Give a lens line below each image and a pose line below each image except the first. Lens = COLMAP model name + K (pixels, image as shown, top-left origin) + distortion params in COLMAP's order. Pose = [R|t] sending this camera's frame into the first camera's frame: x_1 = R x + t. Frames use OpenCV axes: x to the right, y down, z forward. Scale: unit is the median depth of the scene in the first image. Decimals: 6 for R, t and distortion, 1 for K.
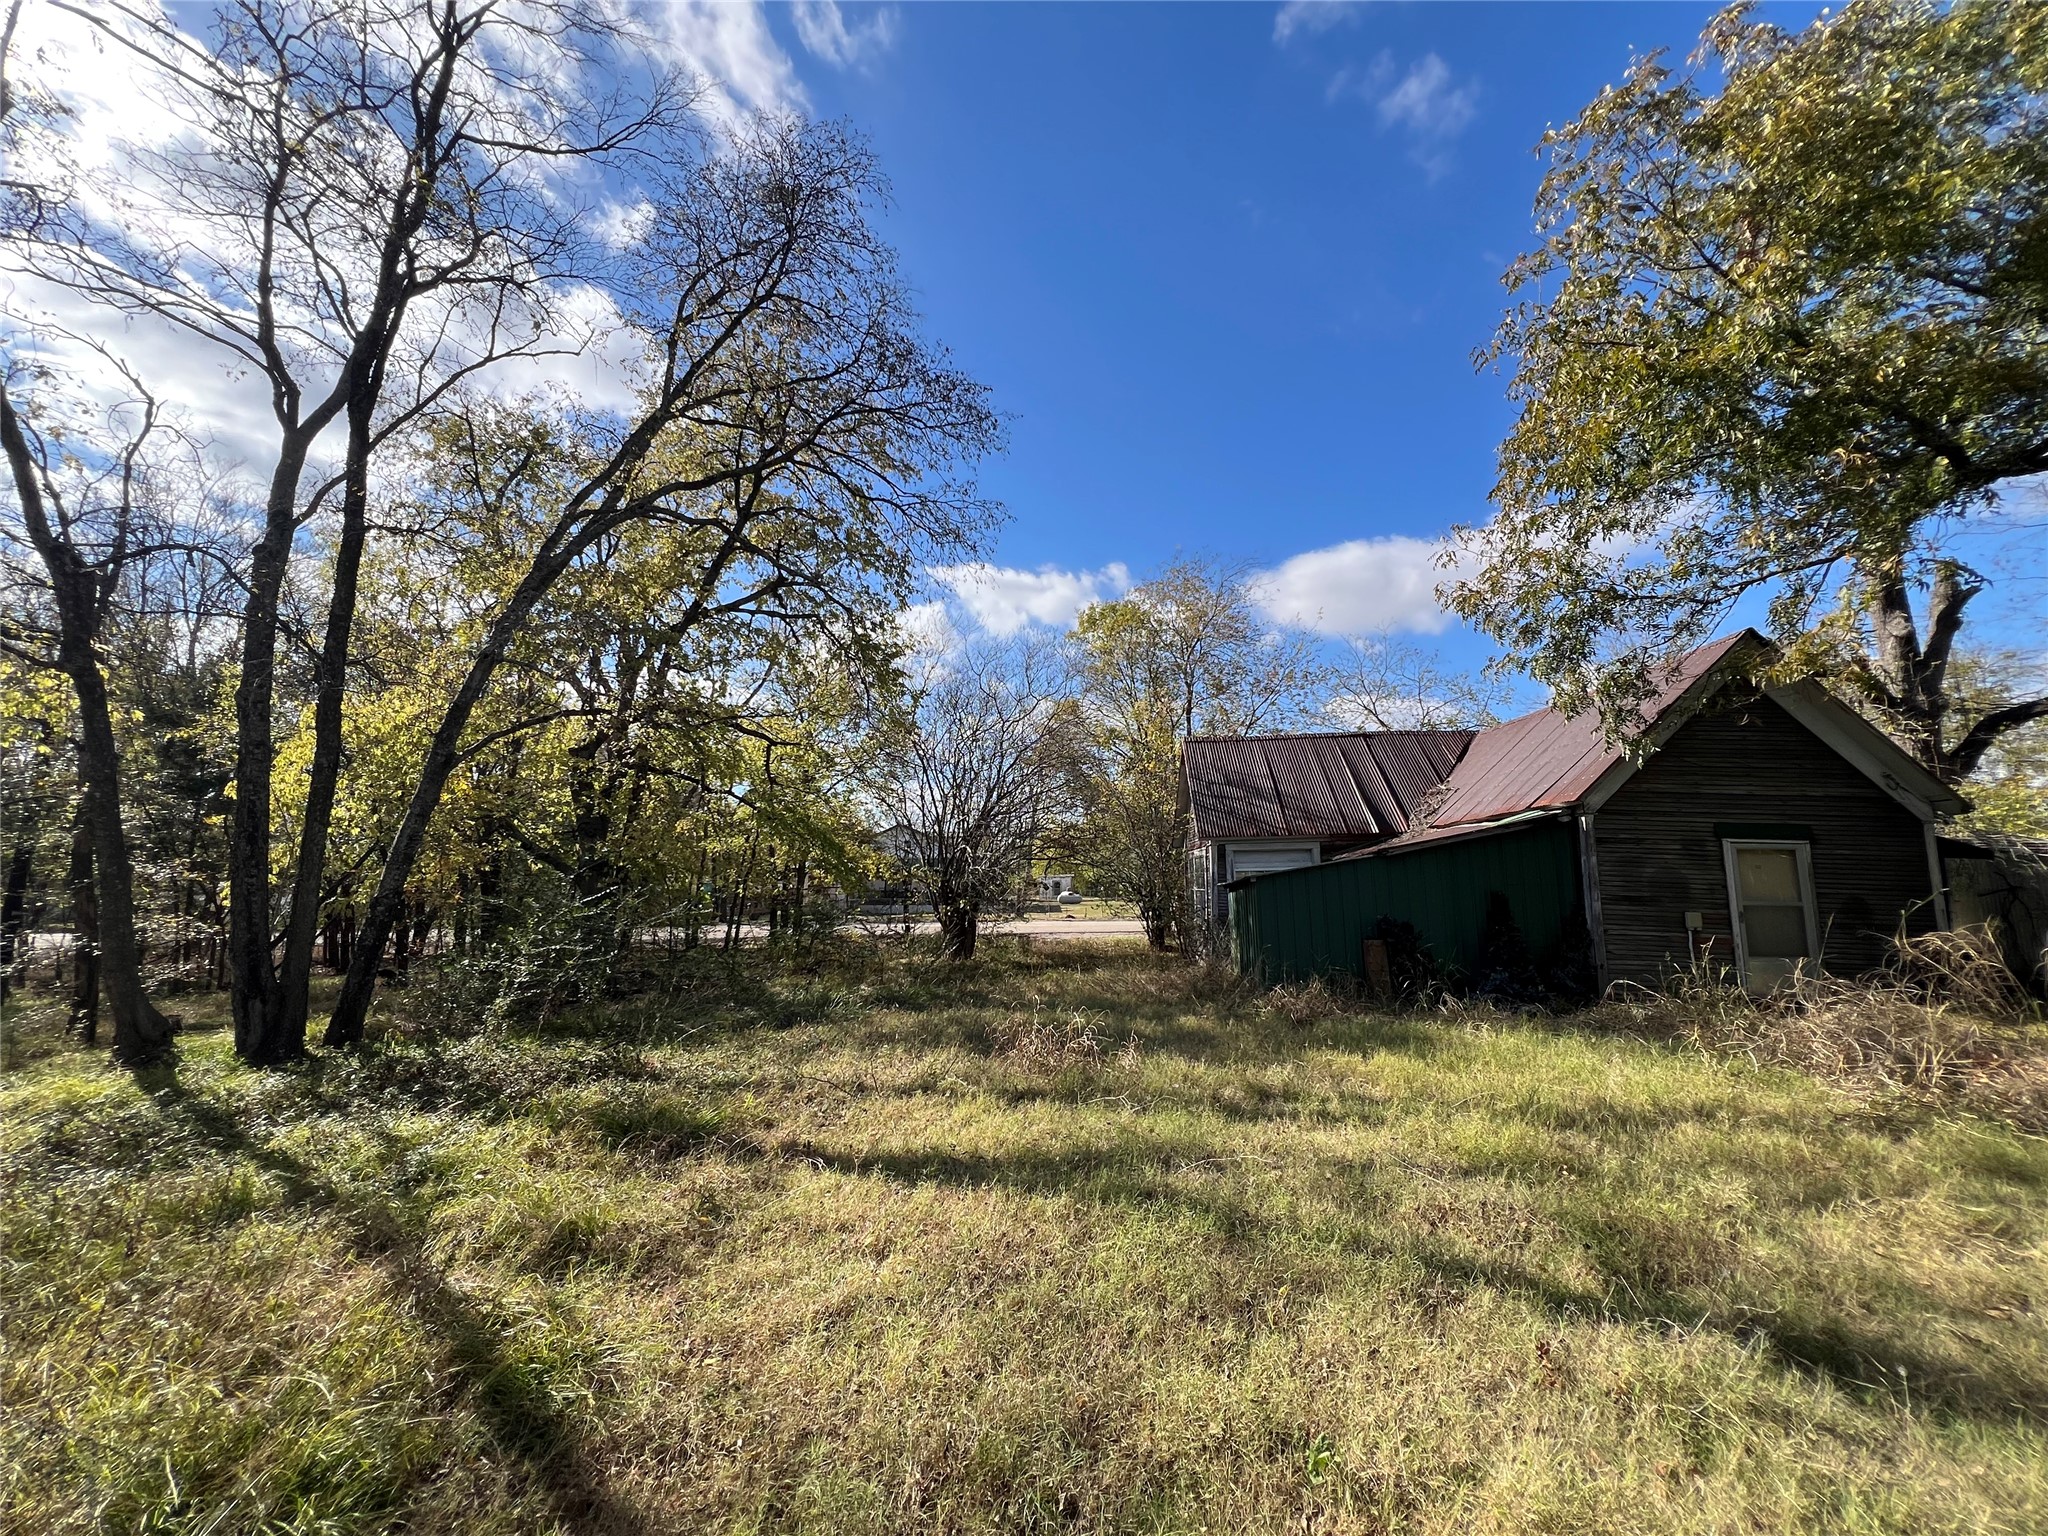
lens RADIAL K [[826.0, 0, 1025.0], [0, 826.0, 753.7], [0, 0, 1]] dist [-0.003220, 0.000865]
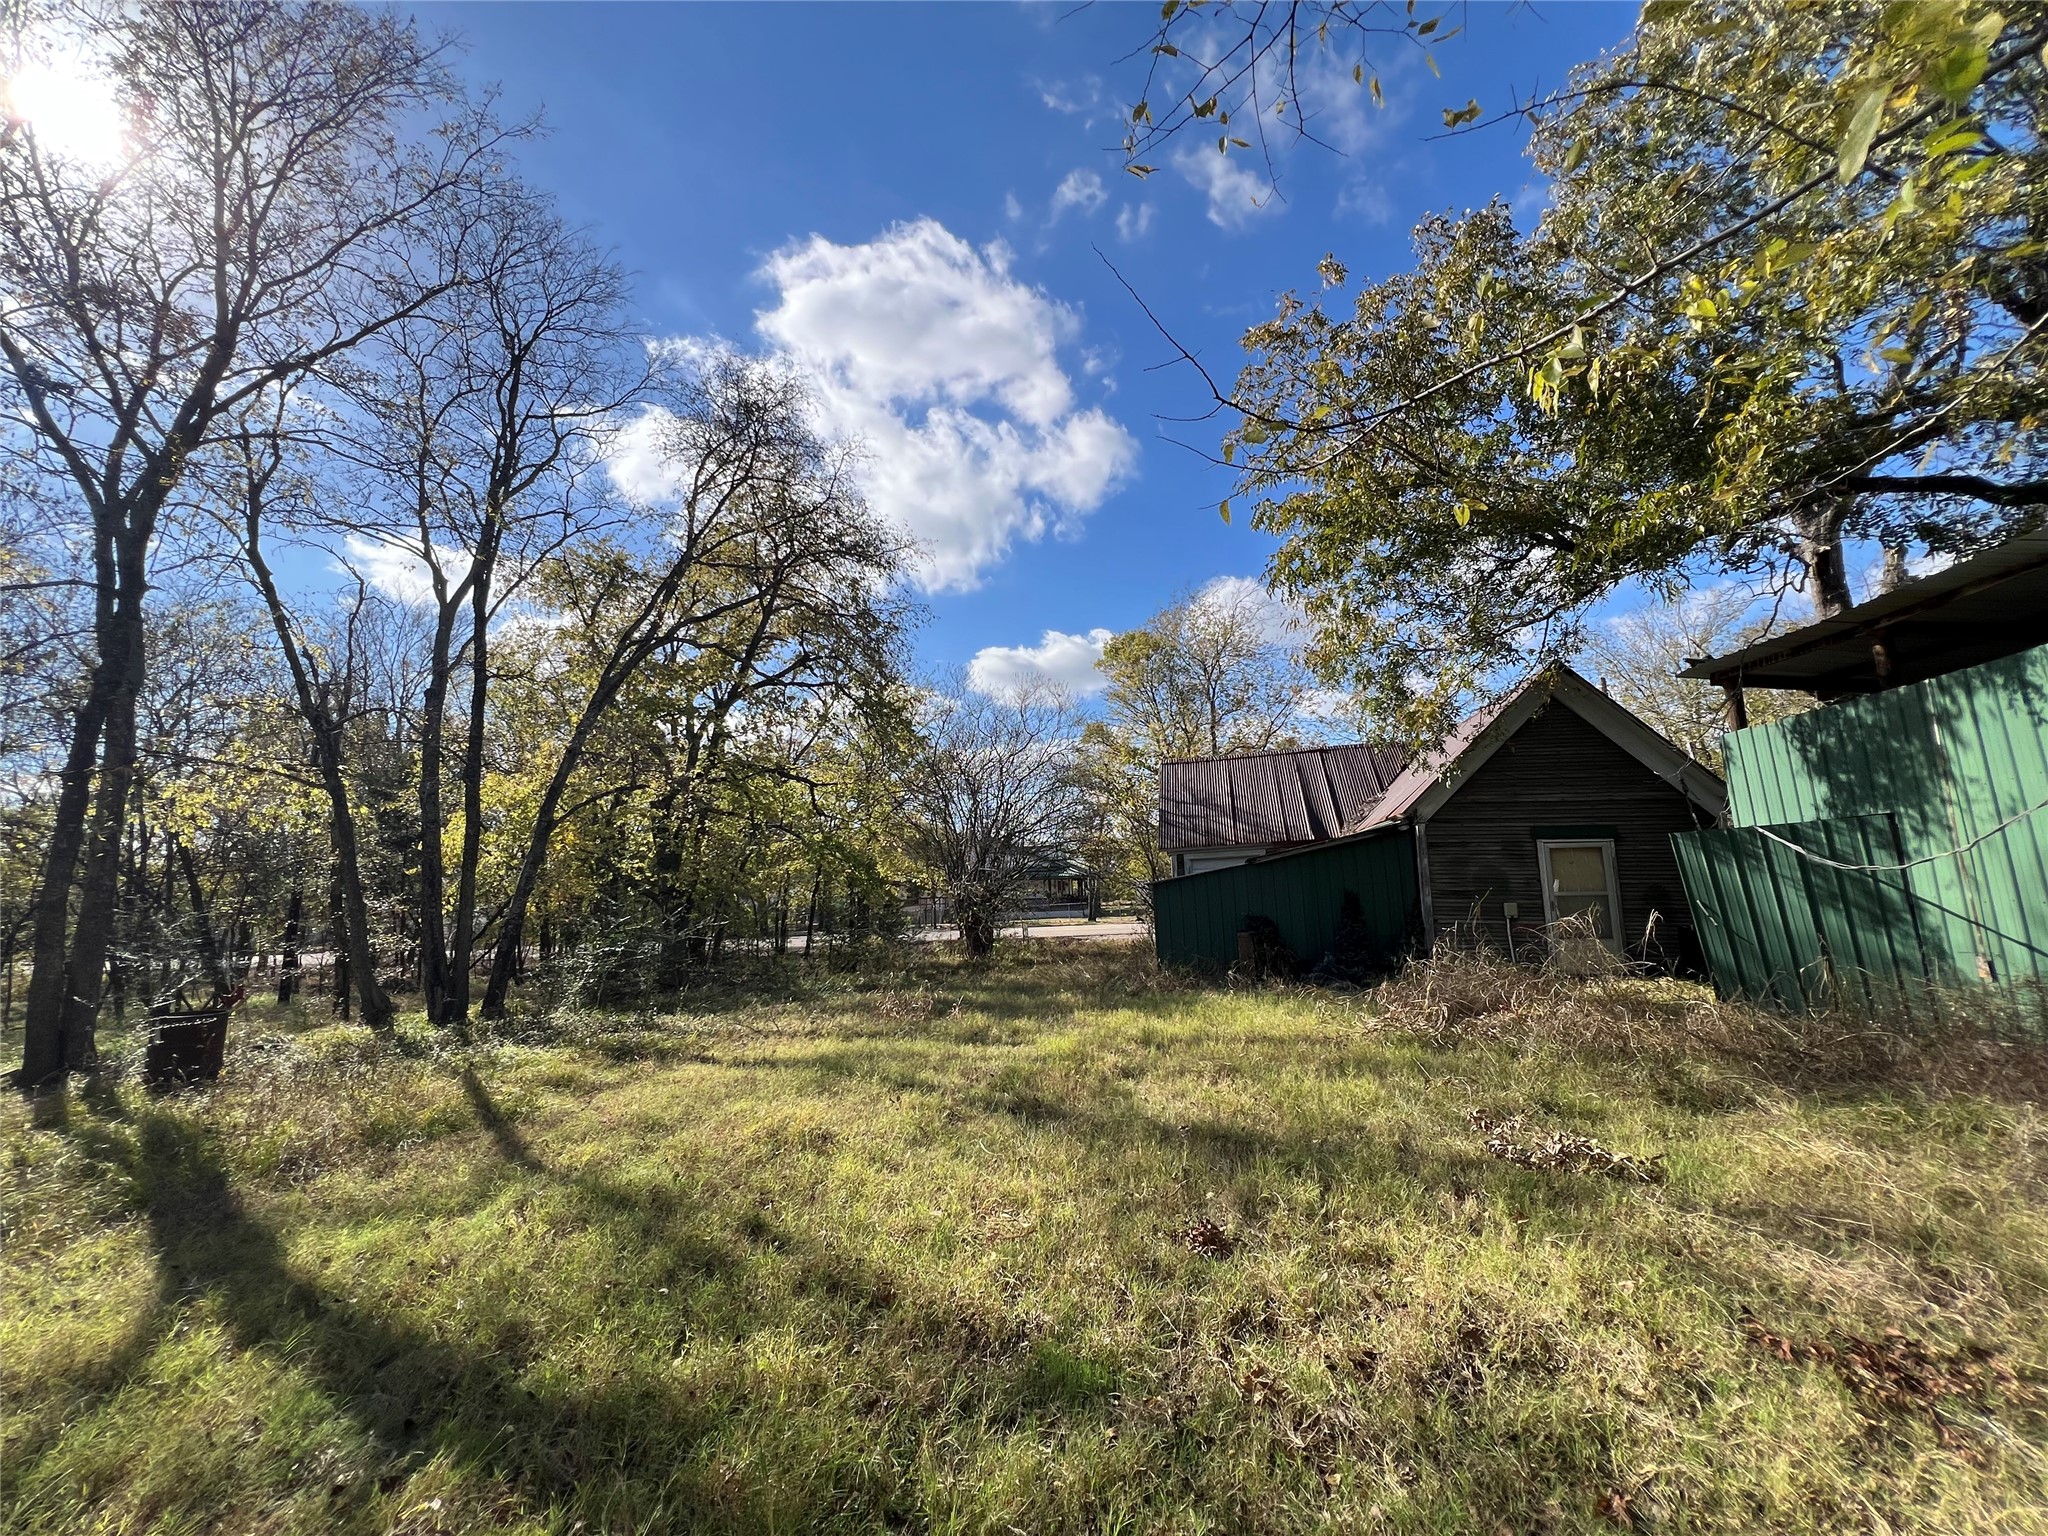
lens RADIAL K [[826.0, 0, 1020.0], [0, 826.0, 756.5], [0, 0, 1]] dist [-0.003220, 0.000865]
pose [[0.986842, -0.055350, -0.151916, 0.293612], [0.054677, 0.998467, -0.008606, -0.043900], [0.152159, 0.000186, 0.988356, -0.264673]]
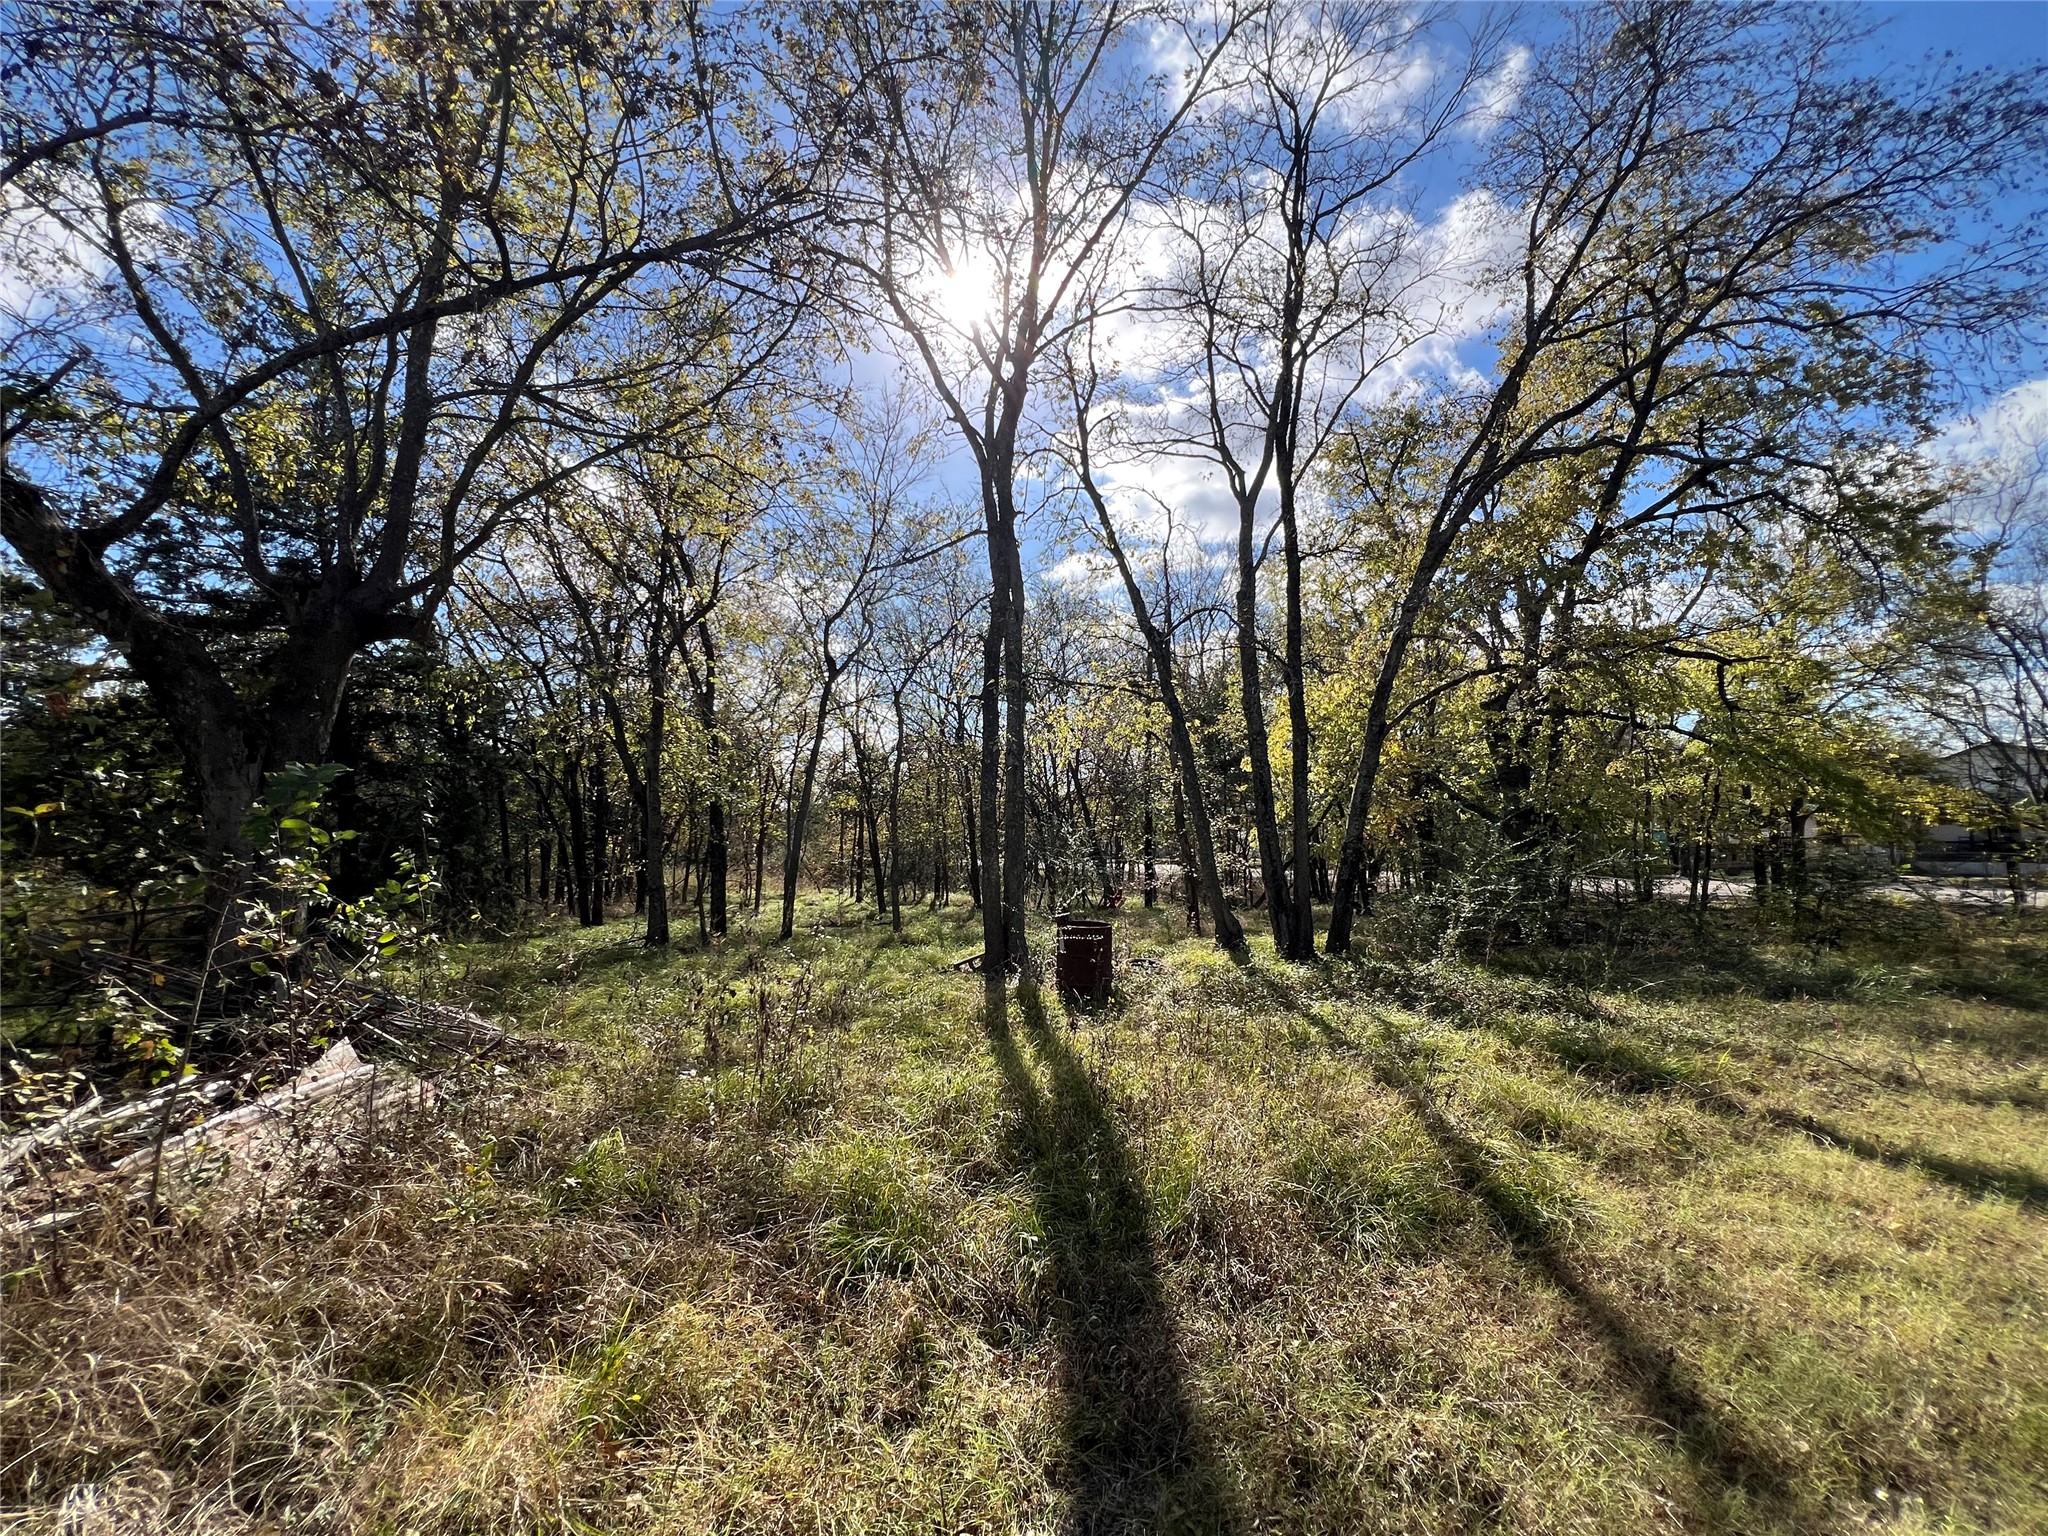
lens RADIAL K [[826.0, 0, 1019.3], [0, 826.0, 763.1], [0, 0, 1]] dist [-0.003220, 0.000865]
pose [[0.520820, -0.072197, -0.850608, 0.033244], [0.133819, 0.991003, -0.002176, -0.008869], [0.843112, -0.112694, 0.525796, -0.061951]]
